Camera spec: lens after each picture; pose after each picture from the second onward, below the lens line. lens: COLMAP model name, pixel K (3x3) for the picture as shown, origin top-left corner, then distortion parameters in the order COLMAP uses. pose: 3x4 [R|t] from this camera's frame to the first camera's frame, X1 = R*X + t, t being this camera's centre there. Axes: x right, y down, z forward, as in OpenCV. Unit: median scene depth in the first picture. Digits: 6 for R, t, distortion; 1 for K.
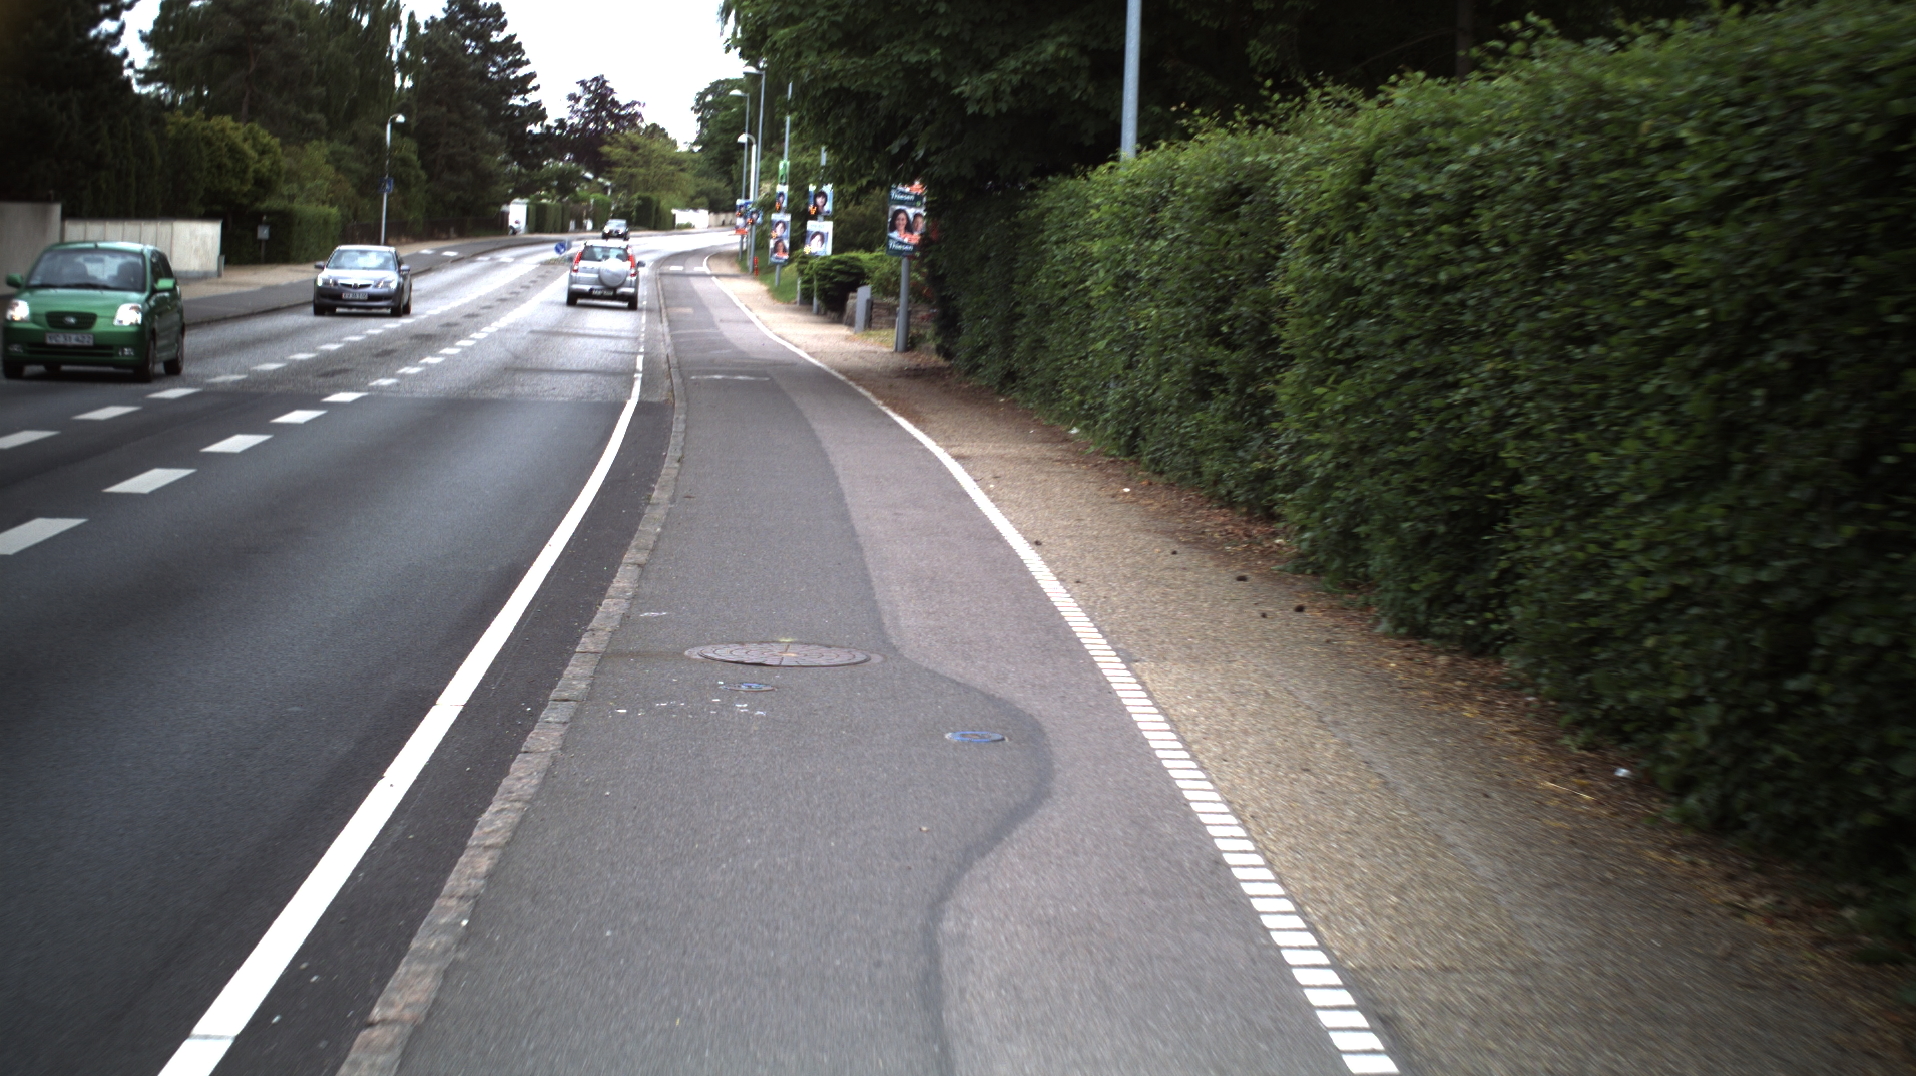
lens RADIAL K [[3473.3, 0, 955.6], [0, 3473.3, 535.7], [0, 0, 1]] dist [-0.281491, 0.000000]
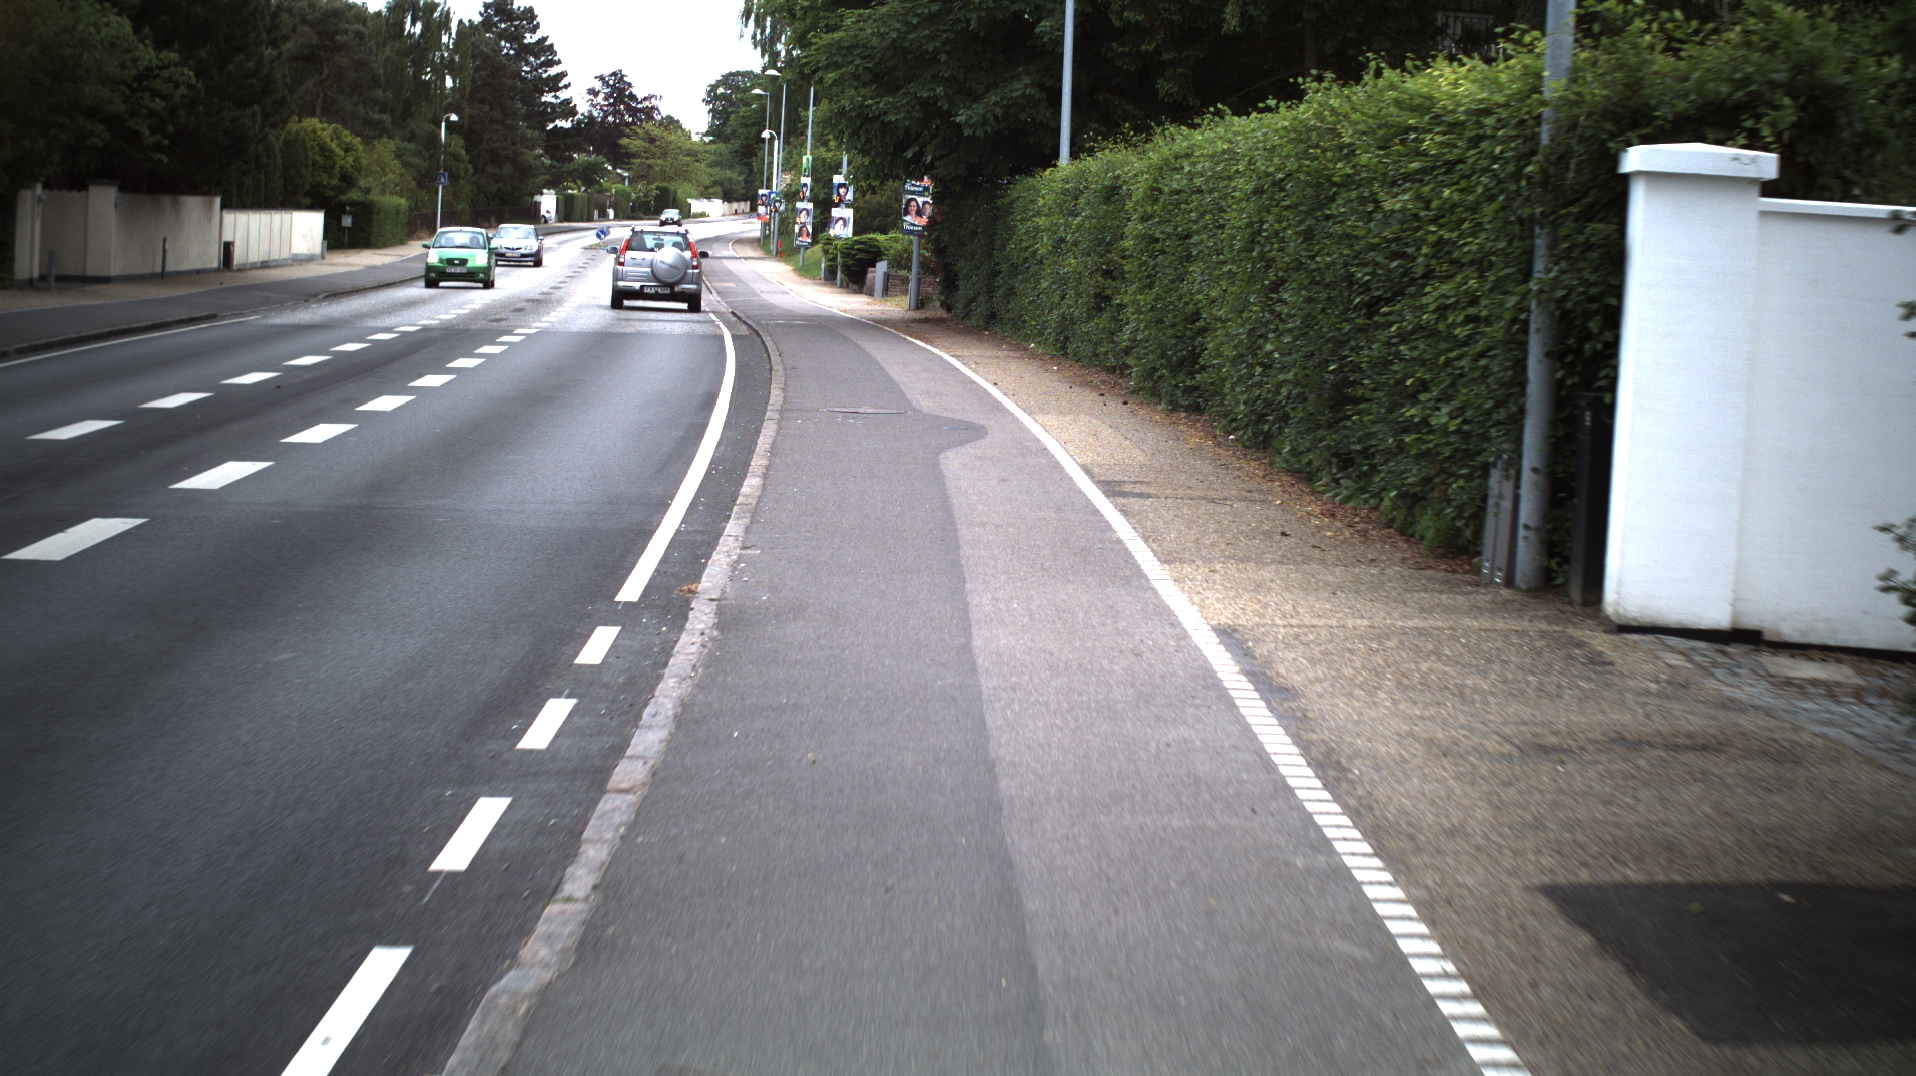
lens RADIAL K [[3473.3, 0, 955.2], [0, 3473.3, 540.8], [0, 0, 1]] dist [-0.281491, 0.000000]
pose [[0.999984, -0.005101, -0.002414, 0.002678], [0.005113, 0.999975, 0.004945, 0.029508], [0.002388, -0.004957, 0.999985, -0.316541]]
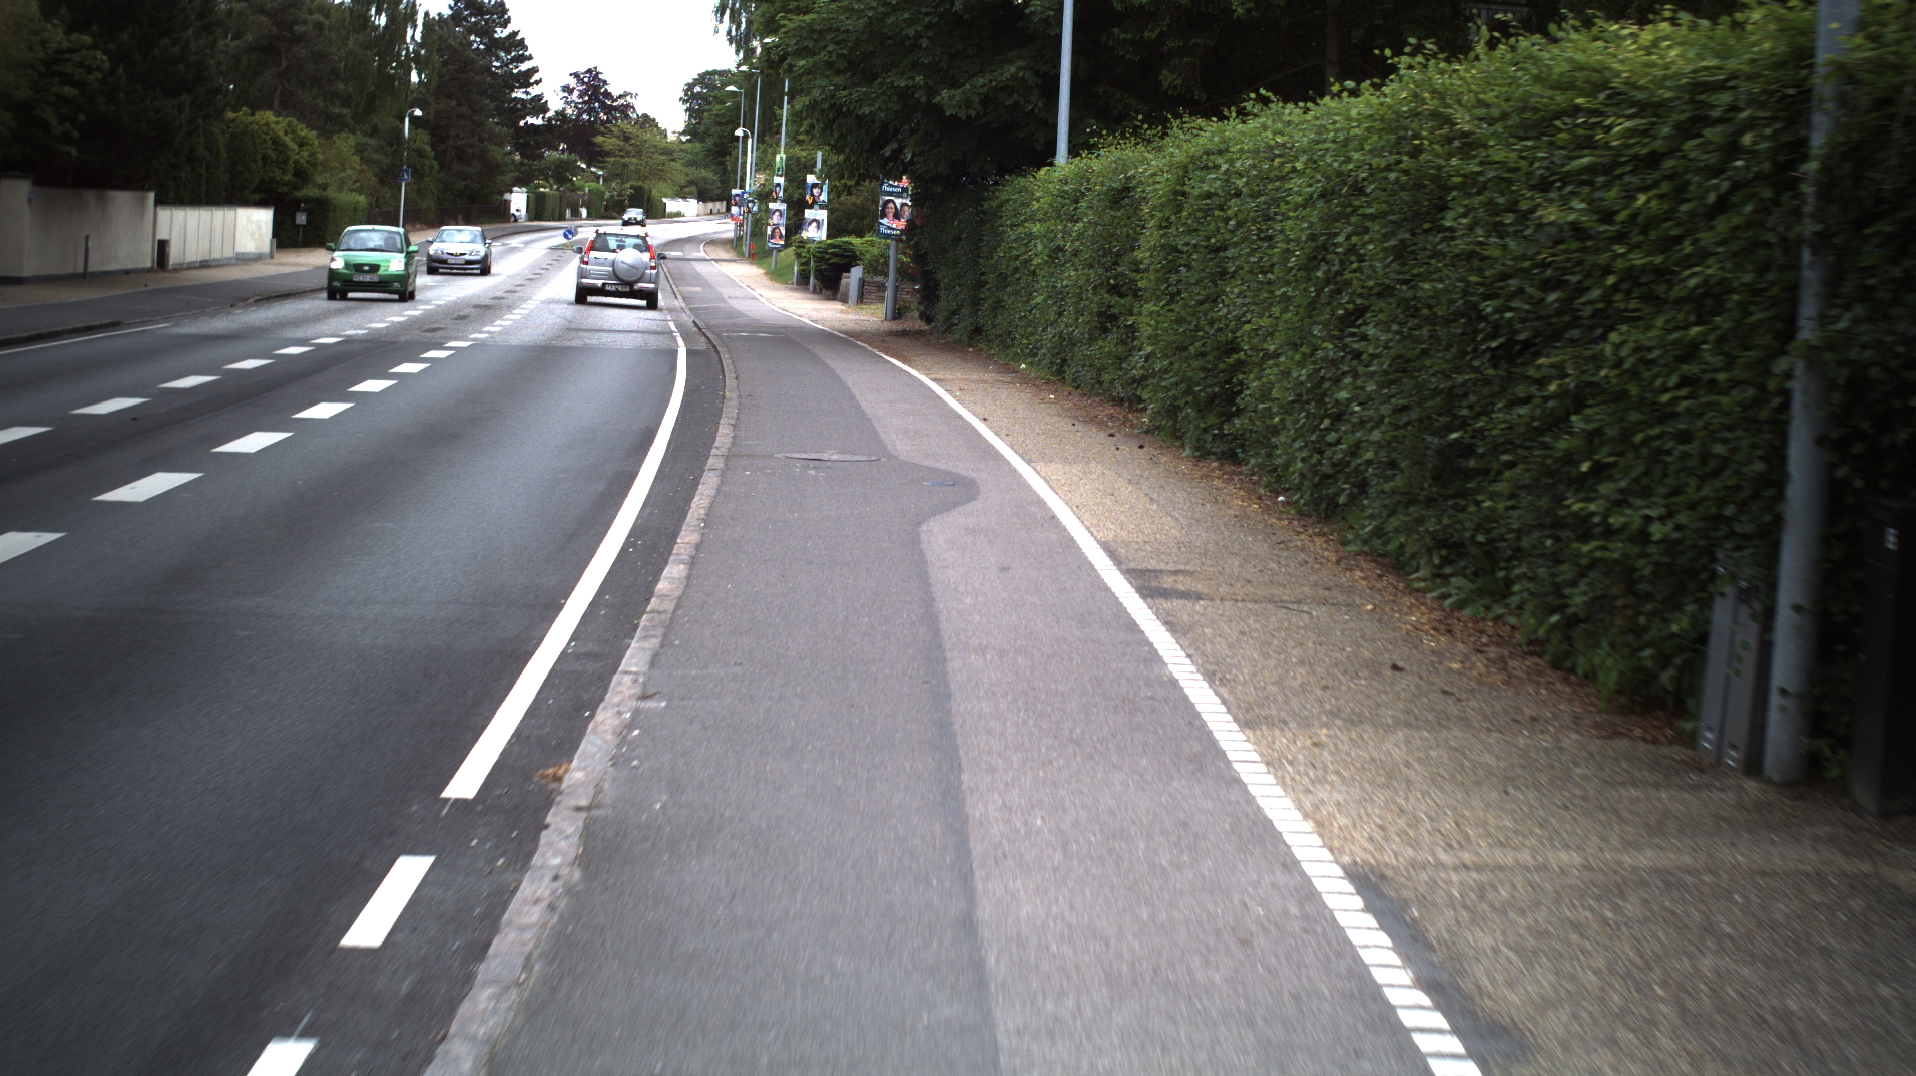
lens RADIAL K [[3473.3, 0, 954.9], [0, 3473.3, 540.4], [0, 0, 1]] dist [-0.281491, 0.000000]
pose [[0.999984, 0.003202, 0.004715, 0.001327], [-0.003222, 0.999986, 0.004313, 0.019561], [-0.004701, -0.004328, 0.999980, -0.211106]]
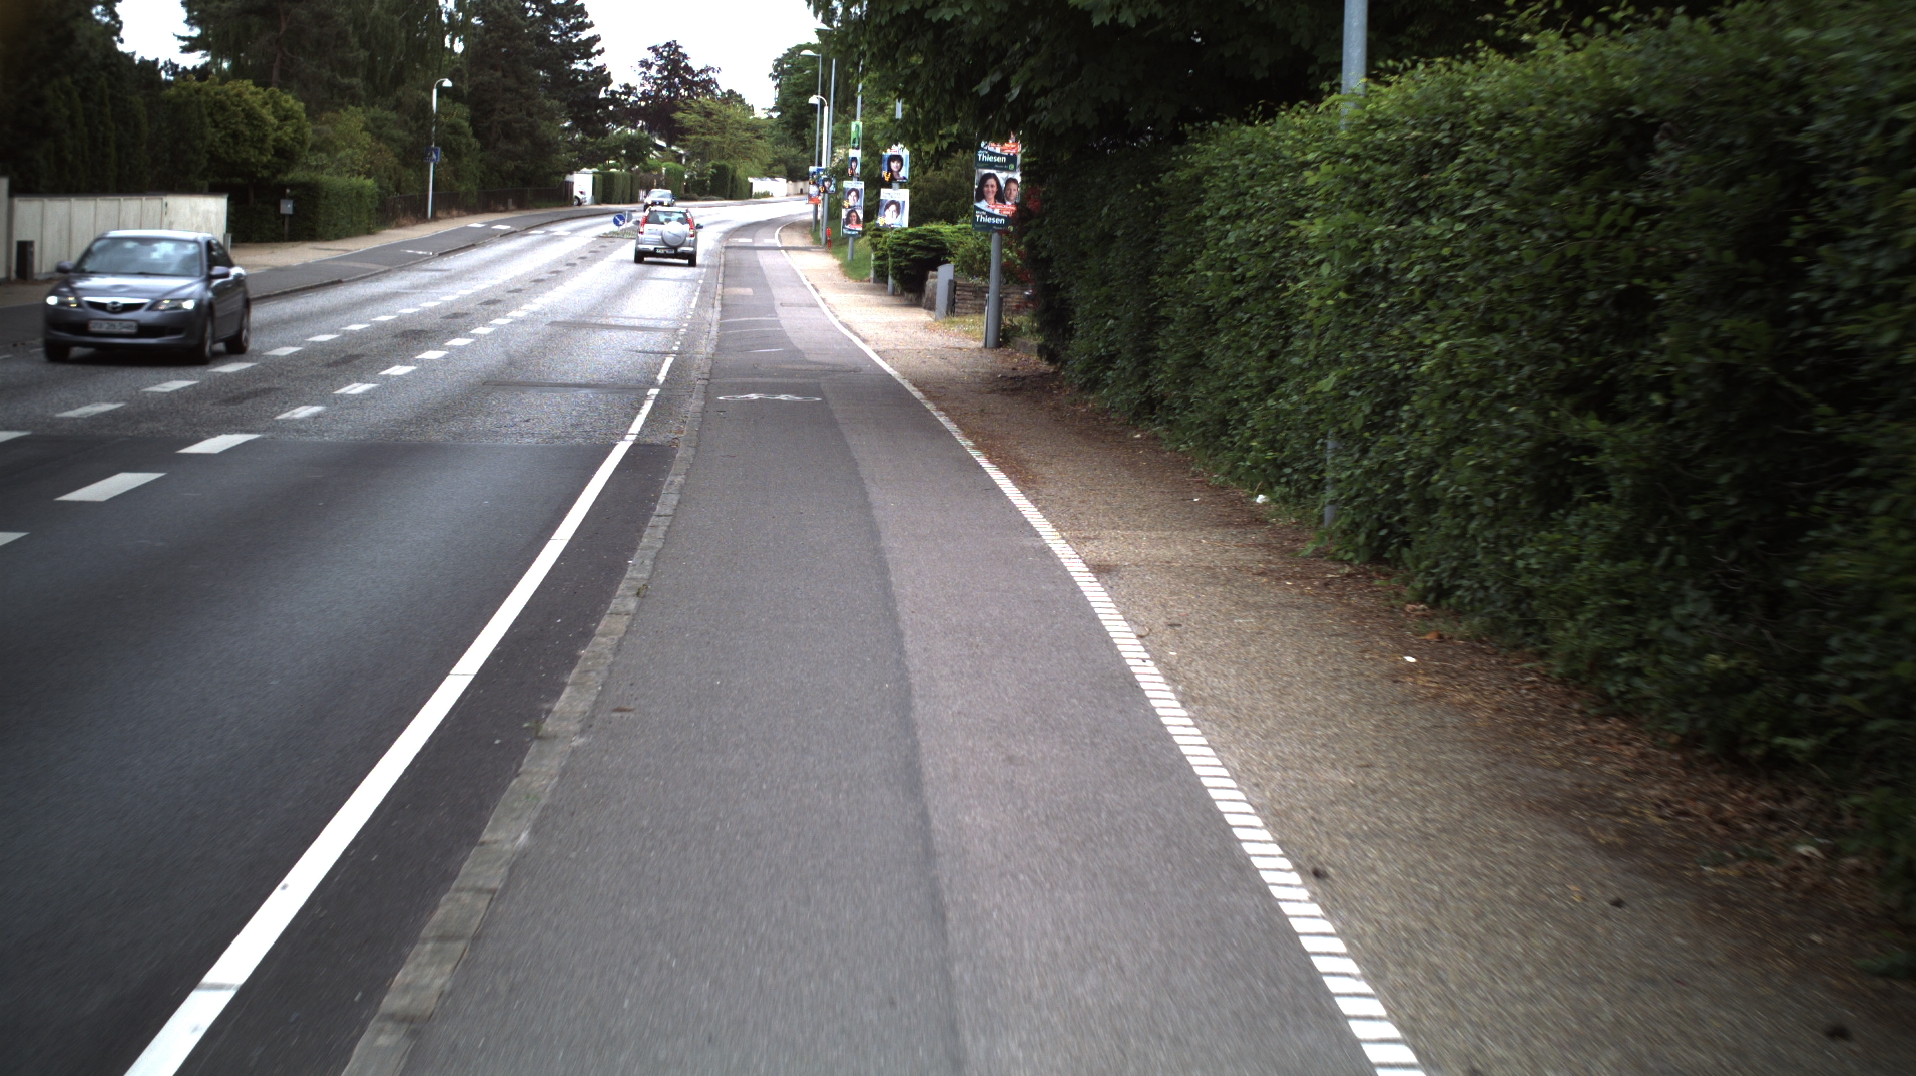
lens RADIAL K [[3473.3, 0, 962.6], [0, 3473.3, 529.7], [0, 0, 1]] dist [-0.281491, 0.000000]
pose [[0.999724, -0.007651, -0.022201, -0.005519], [0.007828, 0.999938, 0.007870, -0.019356], [0.022139, -0.008041, 0.999723, 0.211651]]
